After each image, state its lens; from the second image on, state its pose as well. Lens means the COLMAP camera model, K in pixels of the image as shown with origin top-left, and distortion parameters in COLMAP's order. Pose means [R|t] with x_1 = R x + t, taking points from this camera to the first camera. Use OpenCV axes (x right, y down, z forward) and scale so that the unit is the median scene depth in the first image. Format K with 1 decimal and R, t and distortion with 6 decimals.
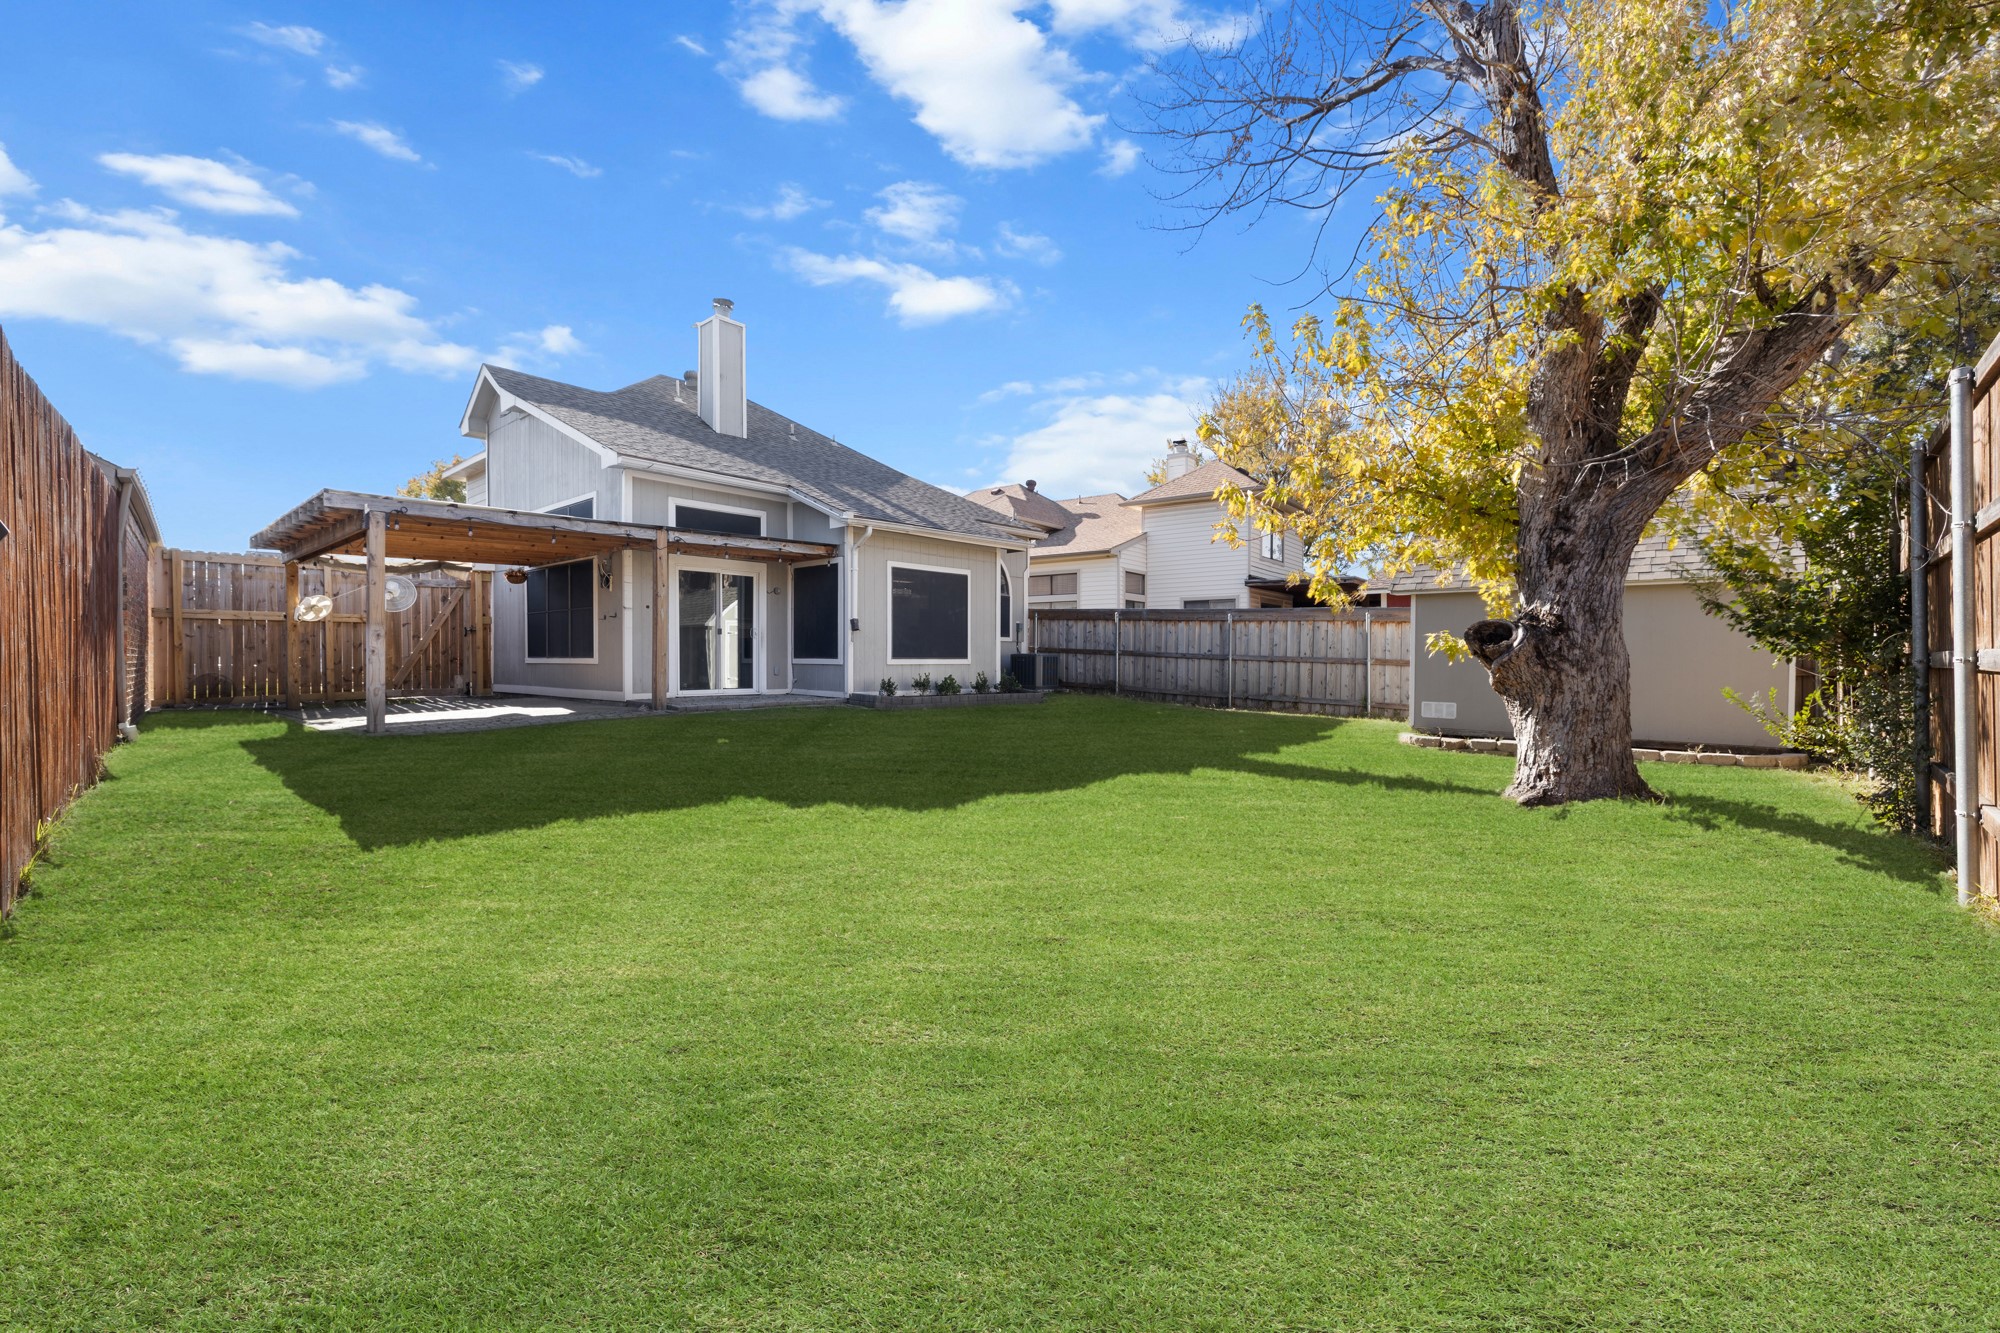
lens RADIAL K [[843.0, 0, 975.6], [0, 843.0, 659.3], [0, 0, 1]] dist [-0.001346, 0.000873]
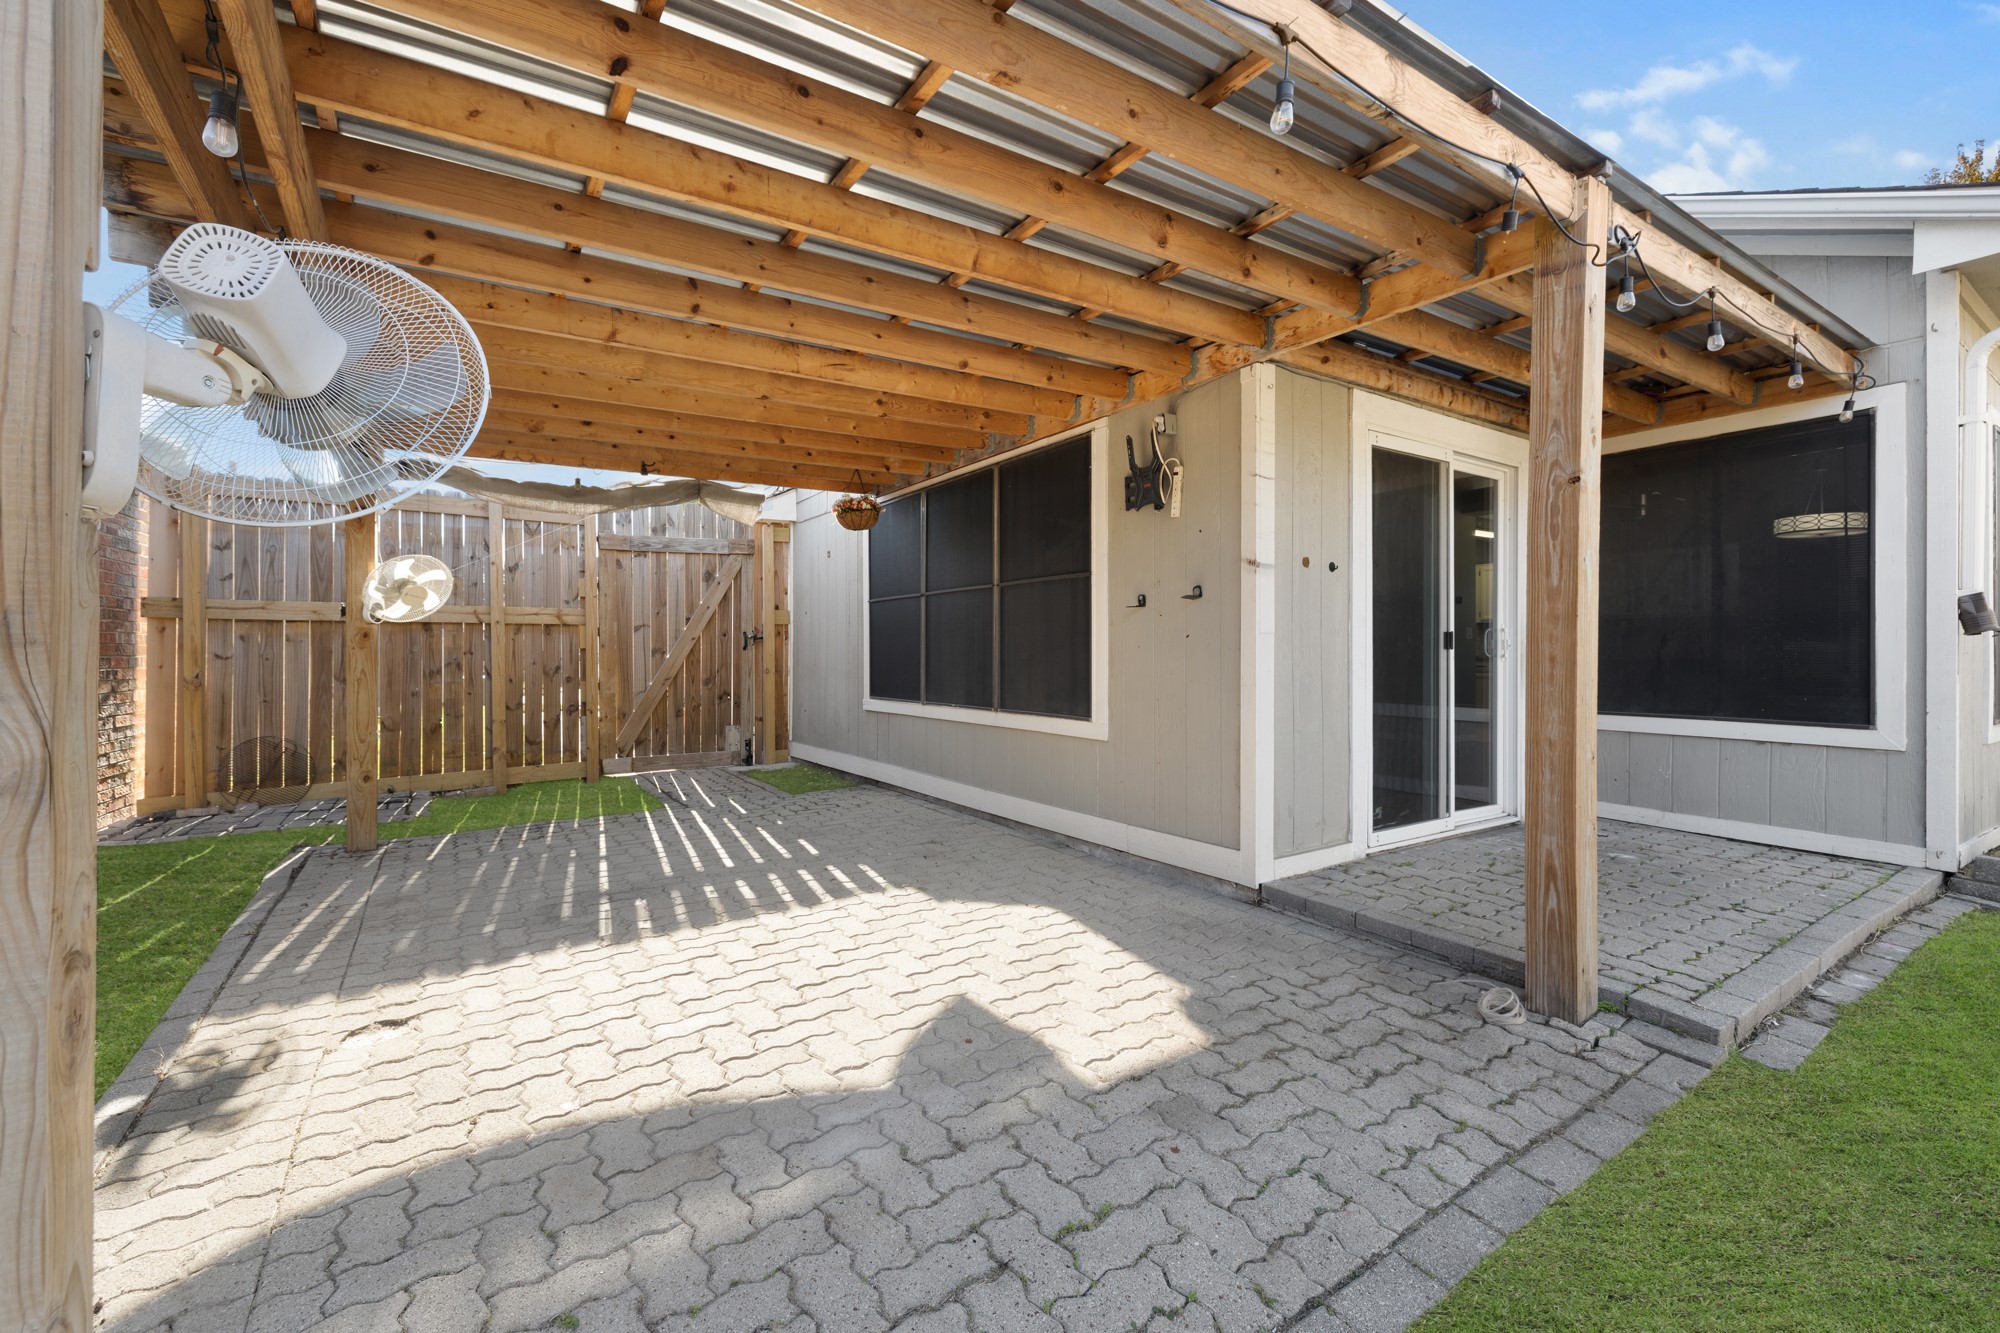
lens RADIAL K [[843.0, 0, 975.7], [0, 843.0, 644.0], [0, 0, 1]] dist [-0.001346, 0.000873]
pose [[0.966568, -0.005170, -0.256356, -0.383295], [0.001132, 0.999873, -0.015897, -0.025267], [0.256406, 0.015075, 0.966452, 0.612584]]
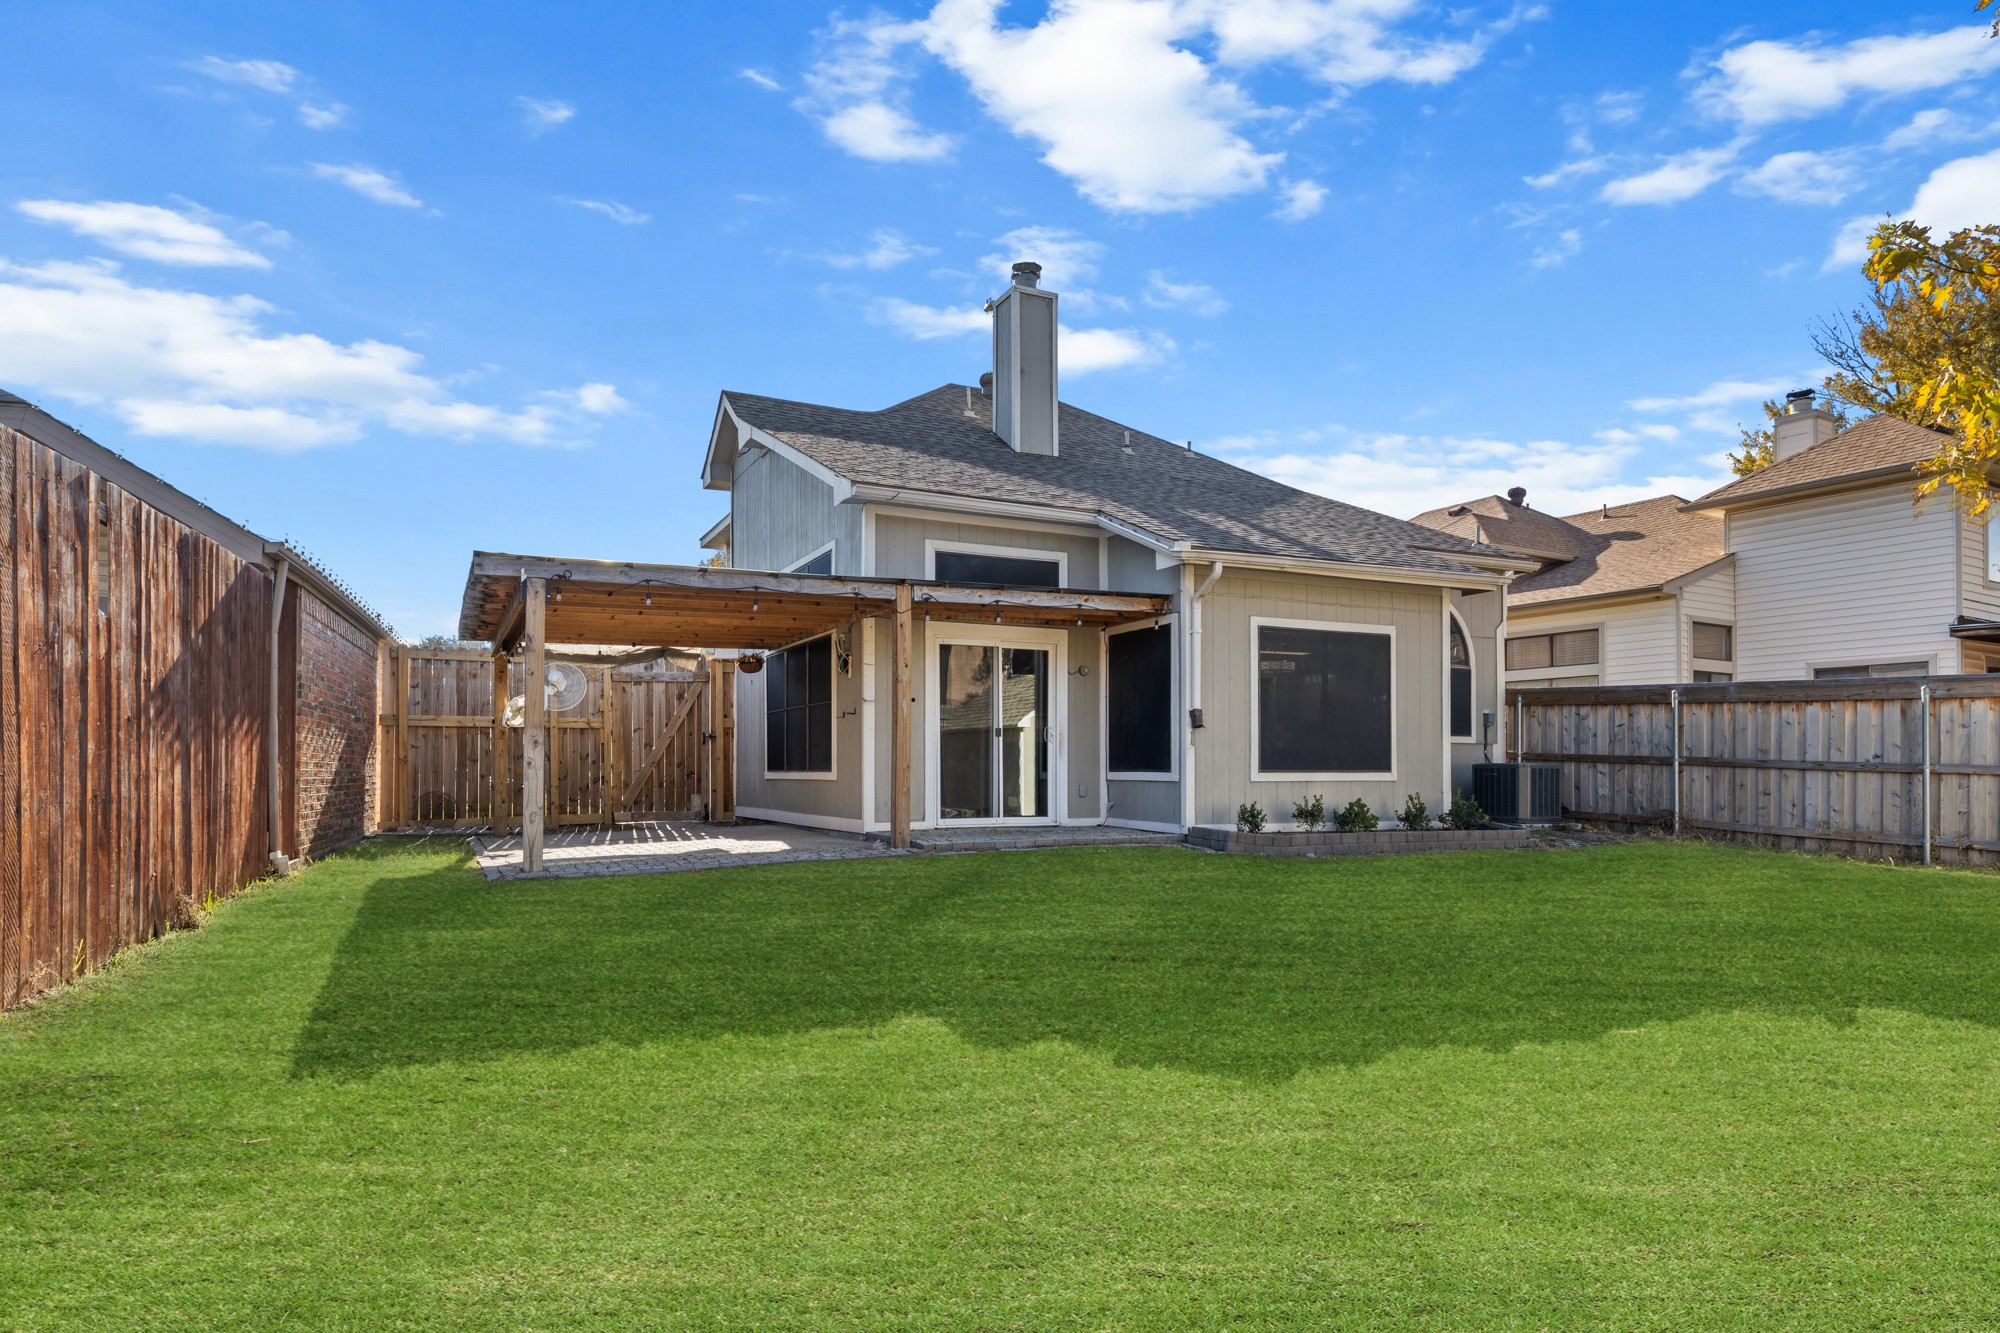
lens RADIAL K [[1169.5, 0, 974.7], [0, 1169.5, 740.4], [0, 0, 1]] dist [-0.016831, 0.006121]
pose [[0.925026, -0.012398, -0.379702, 0.034770], [0.000391, 0.999498, -0.031684, 0.003376], [0.379904, 0.029160, 0.924566, 0.117747]]
